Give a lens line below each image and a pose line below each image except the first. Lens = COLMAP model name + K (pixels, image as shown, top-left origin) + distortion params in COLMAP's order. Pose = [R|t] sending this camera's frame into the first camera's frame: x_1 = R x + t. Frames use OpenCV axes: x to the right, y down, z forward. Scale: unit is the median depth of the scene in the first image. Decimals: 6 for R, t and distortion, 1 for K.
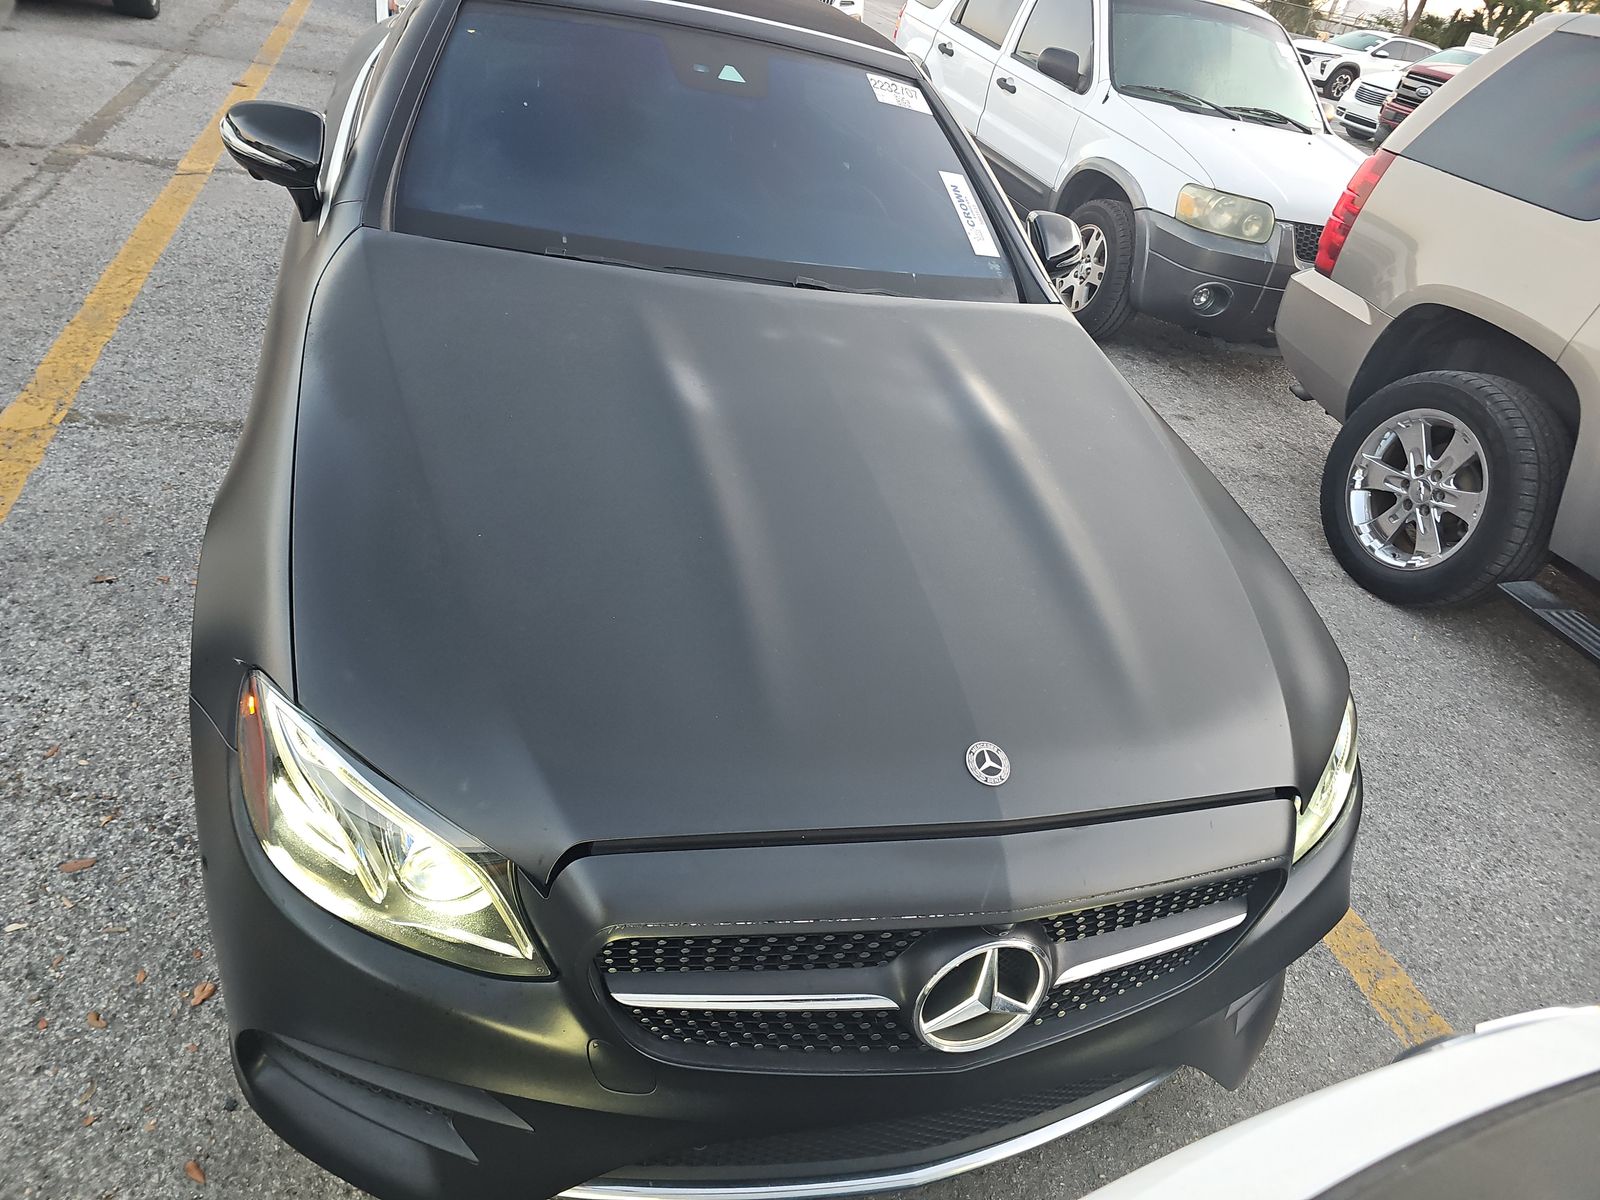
lens RADIAL K [[1023.2, 0, 829.9], [0, 1023.2, 606.8], [0, 0, 1]] dist [0.039213, -0.030754]
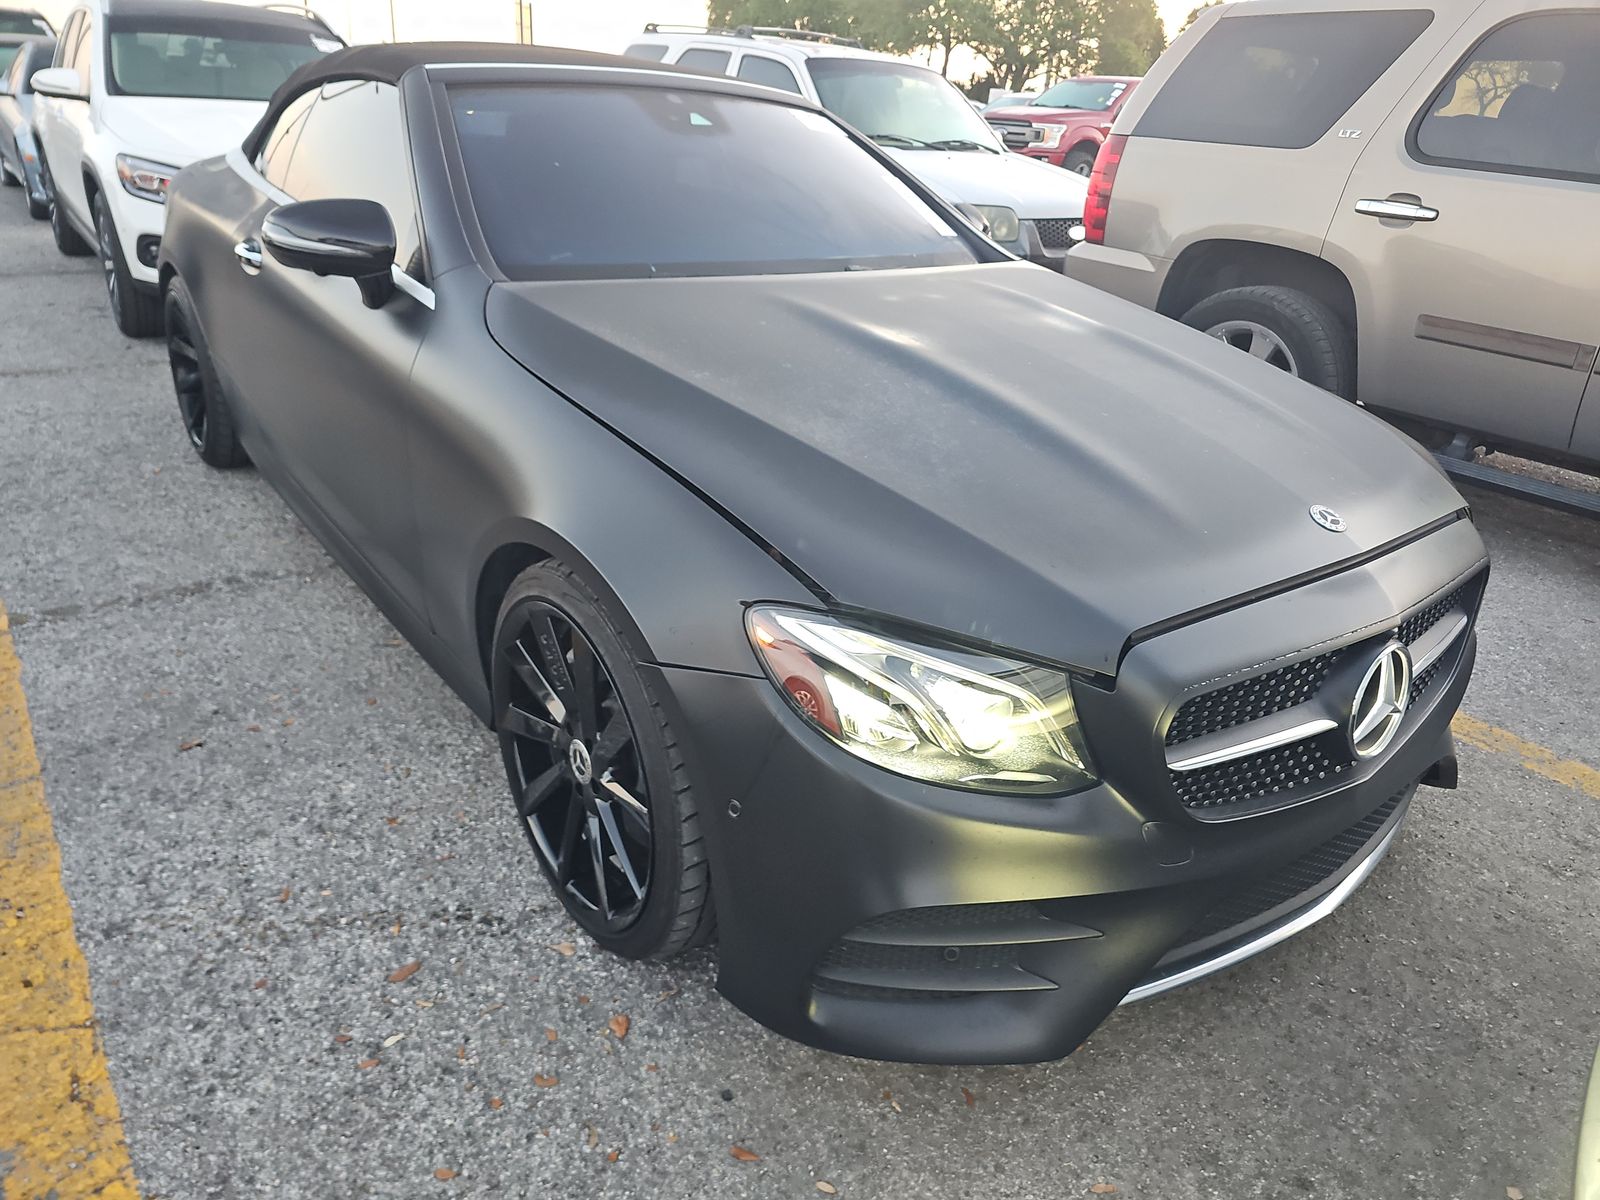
lens RADIAL K [[1023.2, 0, 829.9], [0, 1023.2, 606.8], [0, 0, 1]] dist [0.039213, -0.030754]
pose [[0.924983, -0.276551, 0.260625, -0.449112], [0.298944, 0.952972, -0.049775, 0.082364], [-0.234603, 0.123953, 0.964156, -0.025818]]
